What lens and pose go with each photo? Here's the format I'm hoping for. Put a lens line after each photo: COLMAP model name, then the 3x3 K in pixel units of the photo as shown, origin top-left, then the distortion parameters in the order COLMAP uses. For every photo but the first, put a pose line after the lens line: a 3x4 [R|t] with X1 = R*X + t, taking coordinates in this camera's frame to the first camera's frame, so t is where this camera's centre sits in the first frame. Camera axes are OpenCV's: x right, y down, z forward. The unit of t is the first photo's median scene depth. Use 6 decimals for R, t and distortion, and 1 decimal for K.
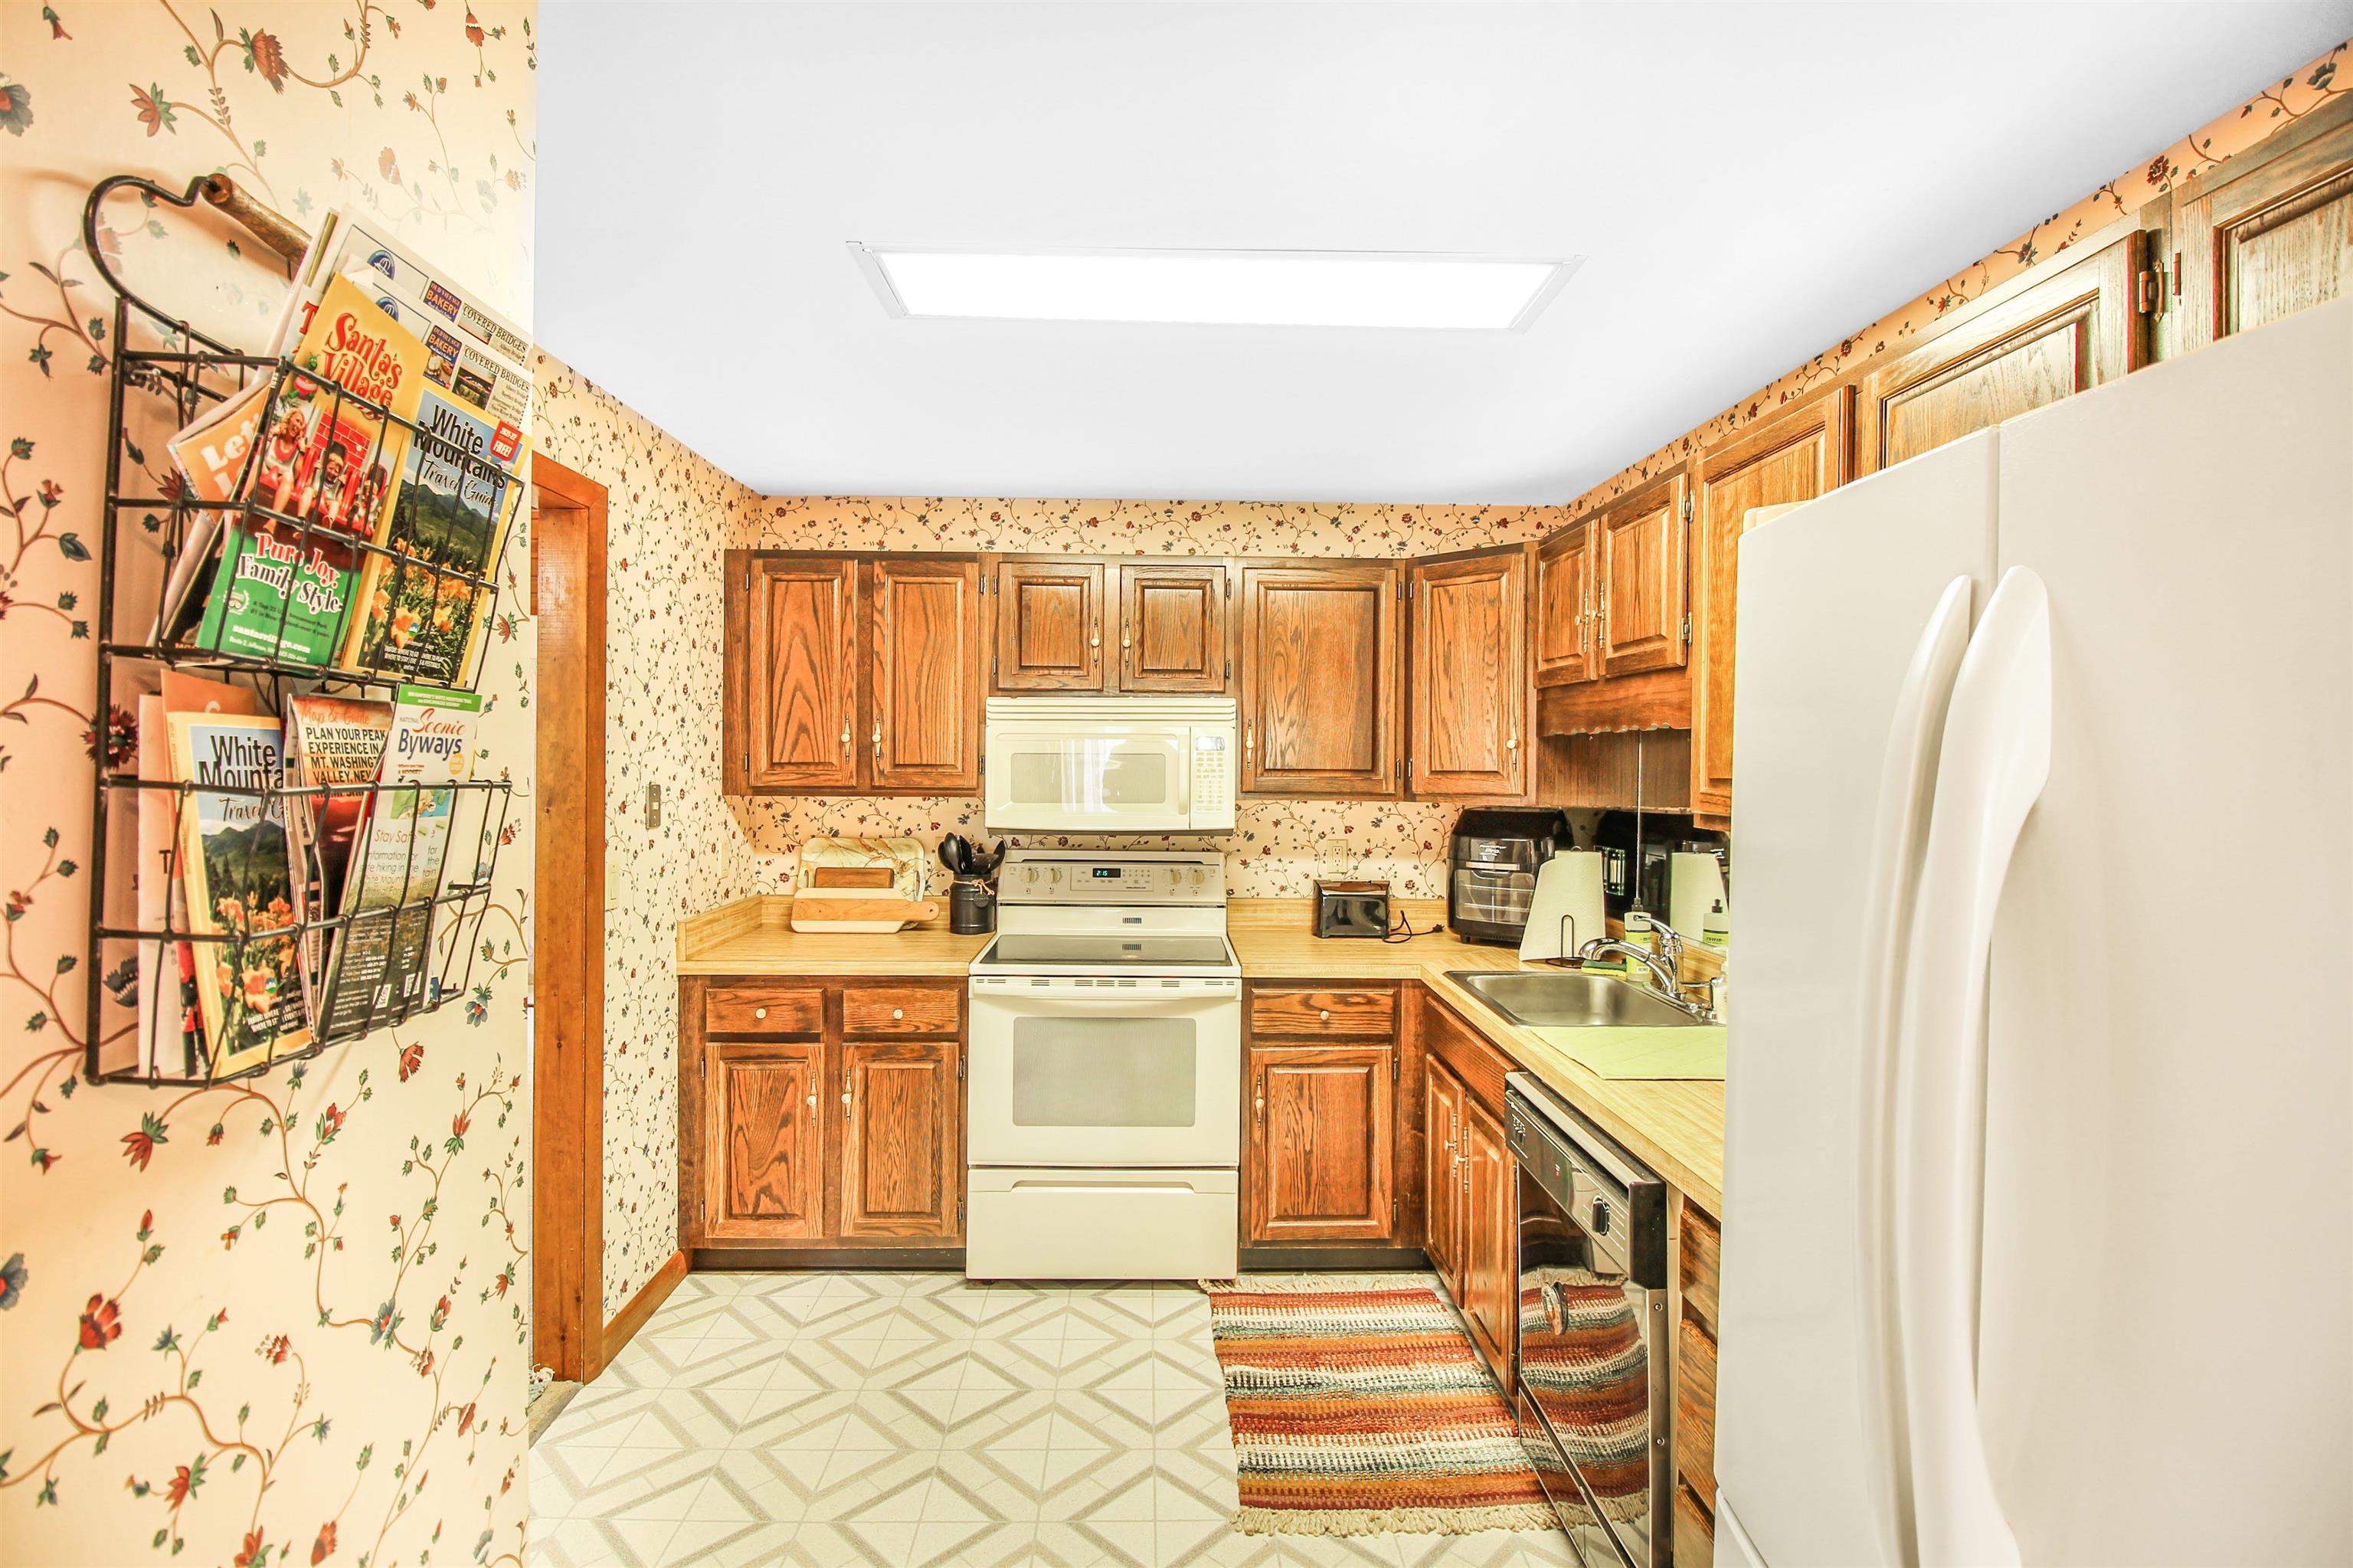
lens RADIAL K [[1120.8, 0, 1165.3], [0, 1120.8, 787.7], [0, 0, 1]] dist [-0.002329, -0.016397]
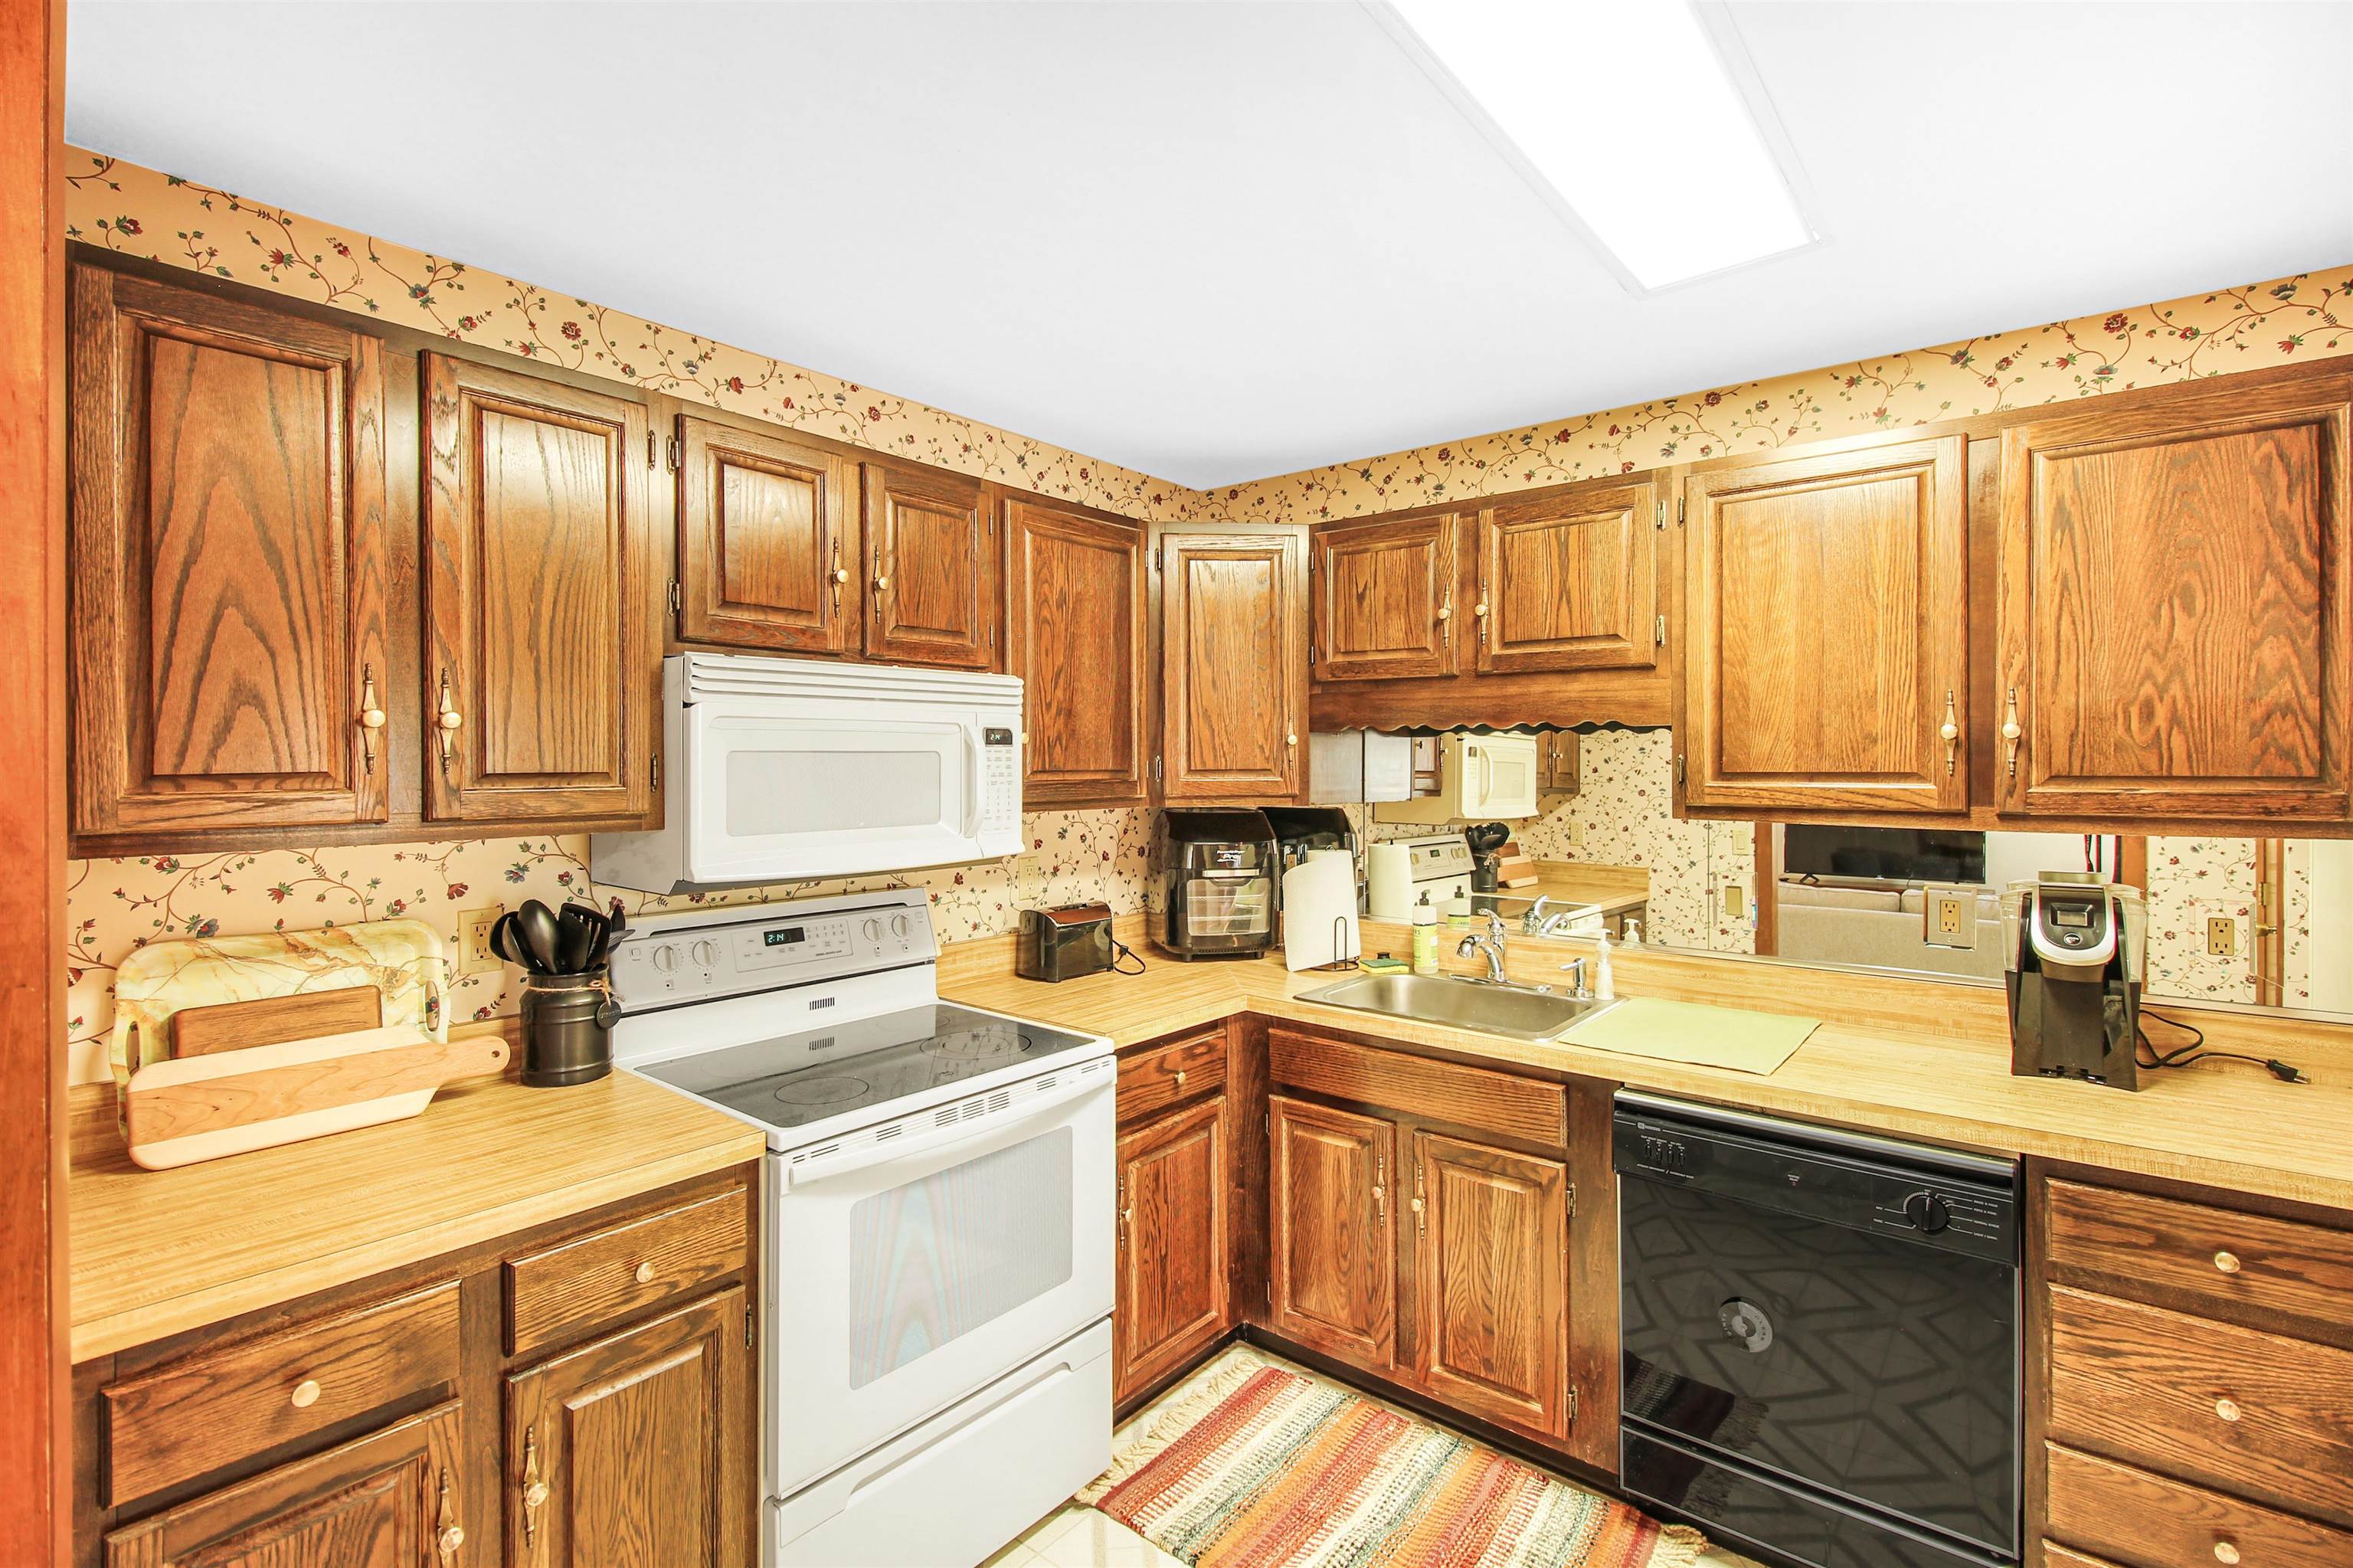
lens RADIAL K [[1087.9, 0, 1174.1], [0, 1087.9, 775.8], [0, 0, 1]] dist [0.024743, -0.020113]
pose [[0.651526, -0.019387, 0.758379, -0.411454], [0.024929, 0.999681, 0.004139, -0.014360], [-0.758217, 0.016209, 0.651801, 0.454754]]
